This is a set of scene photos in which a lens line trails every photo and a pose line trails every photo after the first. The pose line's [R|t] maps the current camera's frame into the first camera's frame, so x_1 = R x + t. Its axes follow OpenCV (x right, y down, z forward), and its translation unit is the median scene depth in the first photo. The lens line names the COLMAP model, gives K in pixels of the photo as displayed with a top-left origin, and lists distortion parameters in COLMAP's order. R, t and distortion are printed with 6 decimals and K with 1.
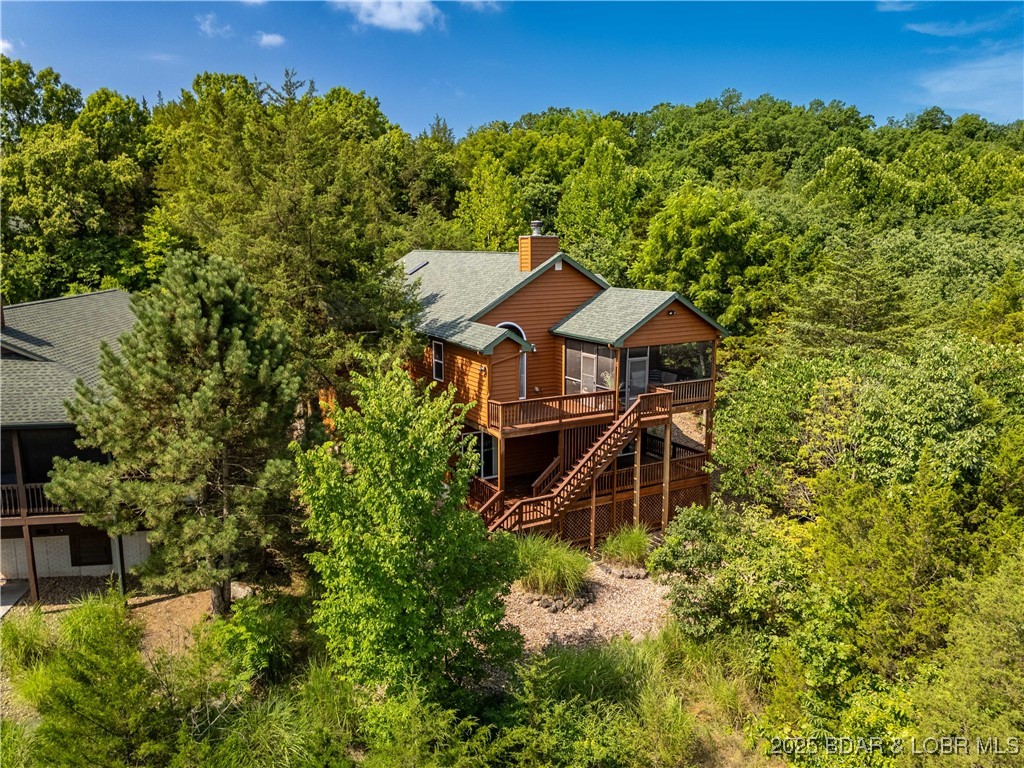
lens RADIAL K [[759.2, 0, 508.8], [0, 759.2, 385.9], [0, 0, 1]] dist [0.047380, -0.005272]
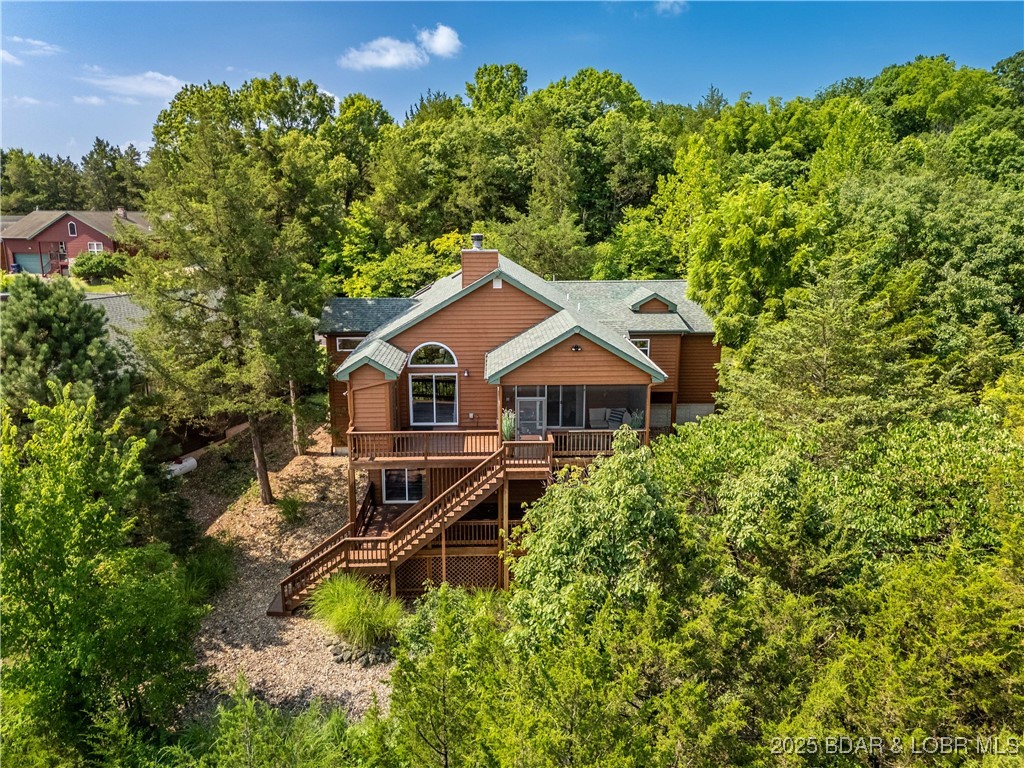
lens RADIAL K [[759.2, 0, 508.8], [0, 759.2, 385.9], [0, 0, 1]] dist [0.047380, -0.005272]
pose [[0.890201, 0.100849, -0.444265, 0.554703], [-0.083921, 0.994803, 0.057663, -0.102007], [0.447772, -0.014049, 0.894038, 0.221365]]
